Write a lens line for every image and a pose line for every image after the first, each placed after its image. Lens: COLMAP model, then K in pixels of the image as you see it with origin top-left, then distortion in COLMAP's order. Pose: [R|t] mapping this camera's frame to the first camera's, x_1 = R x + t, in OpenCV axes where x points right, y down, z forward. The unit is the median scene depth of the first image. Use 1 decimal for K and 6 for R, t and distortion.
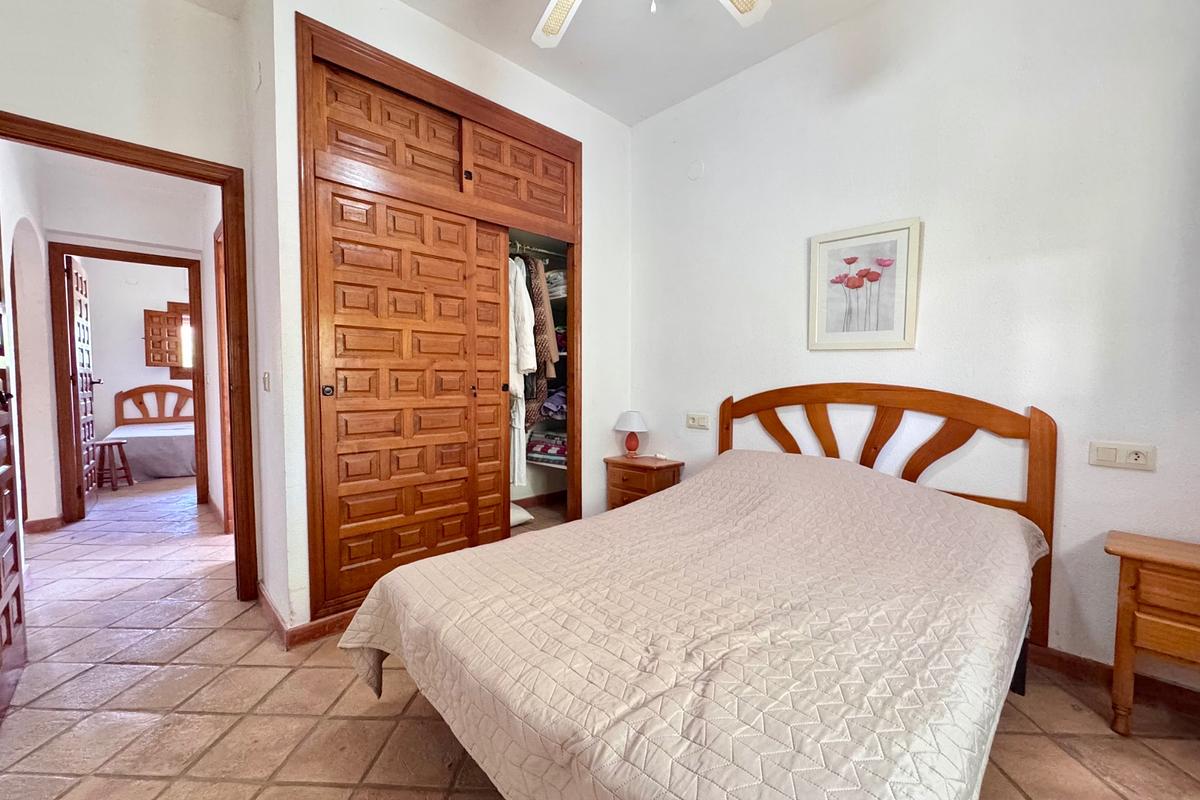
lens RADIAL K [[480.8, 0, 599.1], [0, 480.8, 399.4], [0, 0, 1]] dist [0.000844, 0.000277]
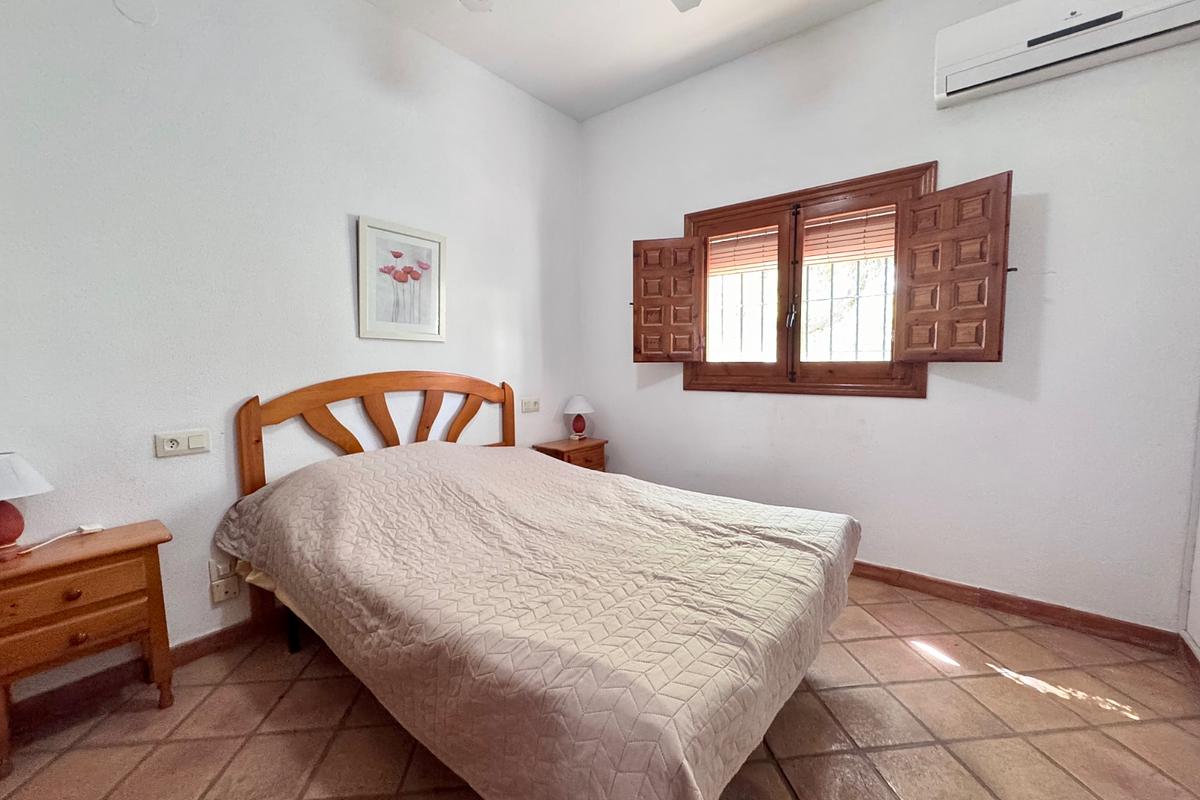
lens RADIAL K [[480.8, 0, 599.1], [0, 480.8, 399.4], [0, 0, 1]] dist [0.000844, 0.000277]
pose [[-0.100625, -0.073839, 0.992181, -0.580411], [0.072186, 0.994072, 0.081300, -0.027865], [-0.992302, 0.079802, -0.094699, 0.680151]]
